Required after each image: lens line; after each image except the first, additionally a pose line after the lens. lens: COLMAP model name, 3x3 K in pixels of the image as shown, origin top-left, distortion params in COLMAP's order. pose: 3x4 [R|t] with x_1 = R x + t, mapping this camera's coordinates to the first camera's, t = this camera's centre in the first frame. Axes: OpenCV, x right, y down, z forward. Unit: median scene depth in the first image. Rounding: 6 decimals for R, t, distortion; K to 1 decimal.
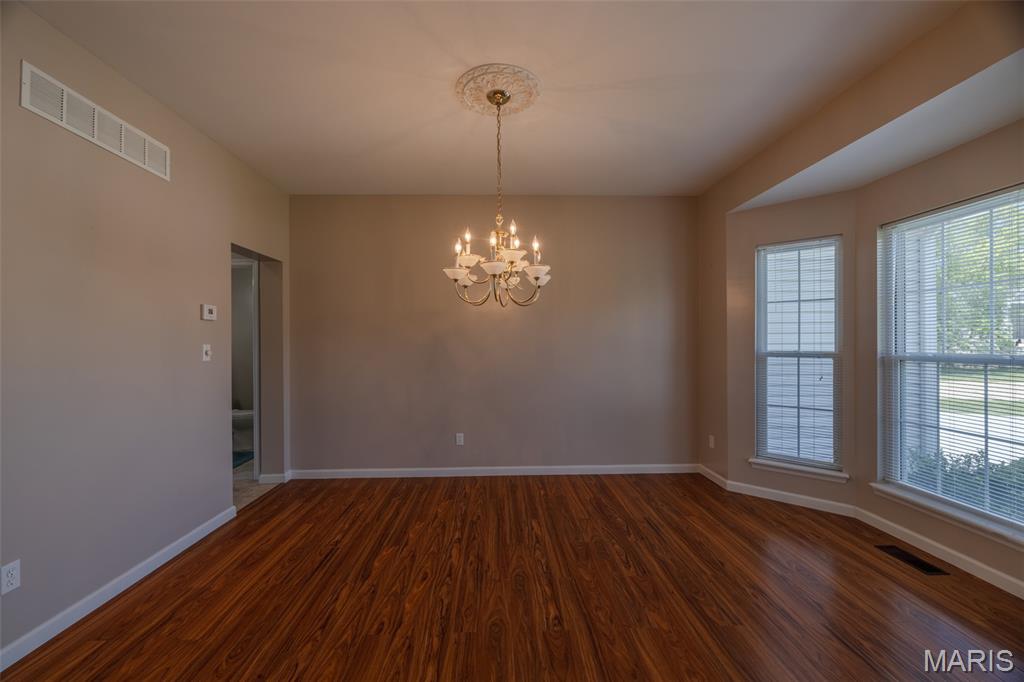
lens RADIAL K [[424.1, 0, 507.9], [0, 424.1, 341.8], [0, 0, 1]] dist [-0.000865, 0.000052]
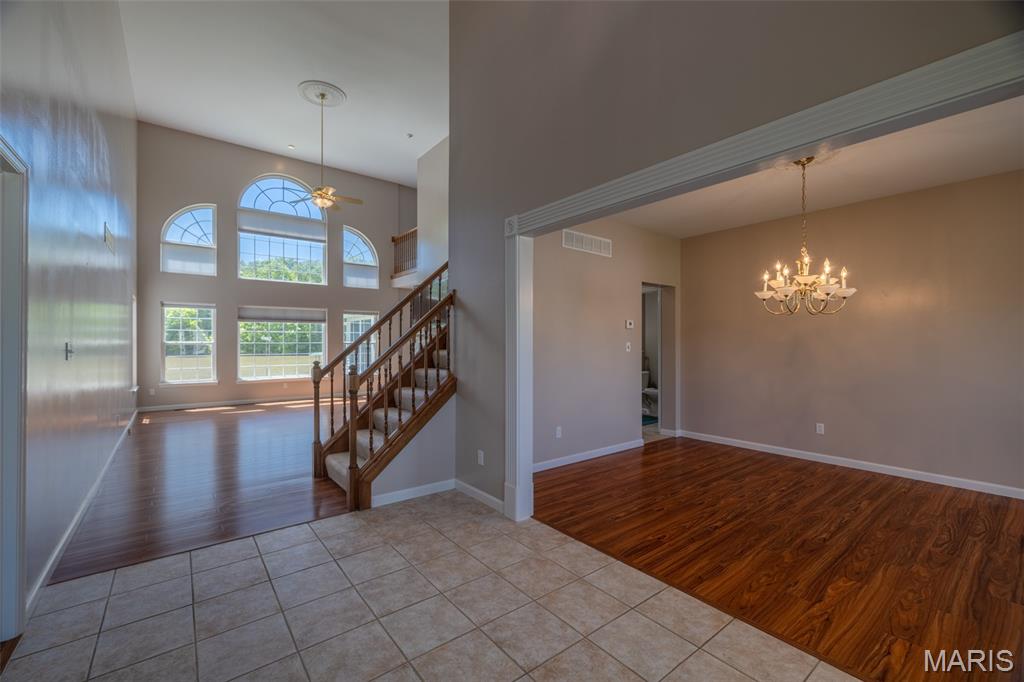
lens RADIAL K [[424.1, 0, 507.9], [0, 424.1, 341.8], [0, 0, 1]] dist [-0.000865, 0.000052]
pose [[0.591398, 0.004712, -0.806366, 0.446910], [-0.003726, 0.999988, 0.003111, 0.000131], [0.806371, 0.001165, 0.591409, -0.482534]]
